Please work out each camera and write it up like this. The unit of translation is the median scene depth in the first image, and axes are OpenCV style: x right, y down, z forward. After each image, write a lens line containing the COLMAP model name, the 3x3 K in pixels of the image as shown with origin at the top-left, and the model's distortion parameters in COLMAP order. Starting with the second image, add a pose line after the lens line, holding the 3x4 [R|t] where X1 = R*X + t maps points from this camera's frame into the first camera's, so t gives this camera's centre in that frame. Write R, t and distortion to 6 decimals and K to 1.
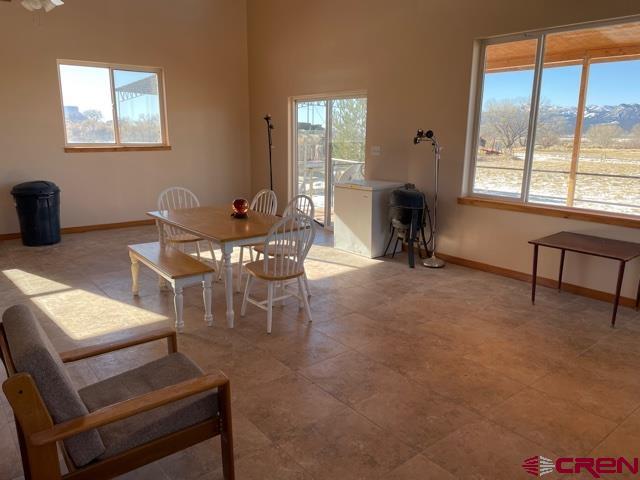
lens RADIAL K [[483.0, 0, 315.5], [0, 483.0, 238.6], [0, 0, 1]] dist [0.081123, -0.103310]
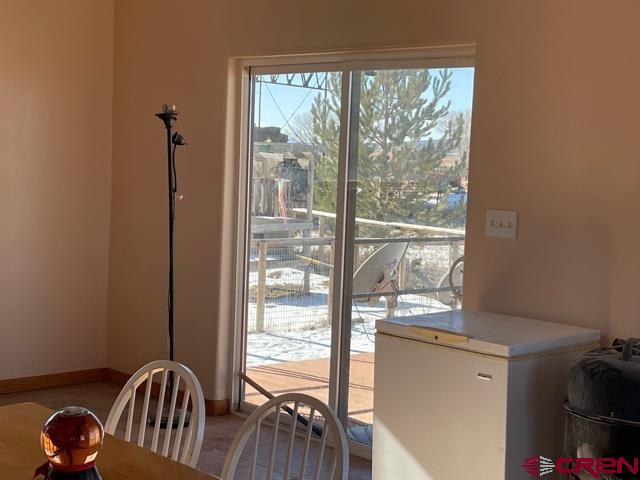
lens RADIAL K [[1138.8, 0, 319.6], [0, 1138.8, 242.0], [0, 0, 1]] dist [0.114552, 0.000000]
pose [[0.998279, 0.024409, 0.053318, -0.032333], [-0.017305, 0.991383, -0.129850, -0.055819], [-0.056028, 0.128704, 0.990099, 0.204816]]
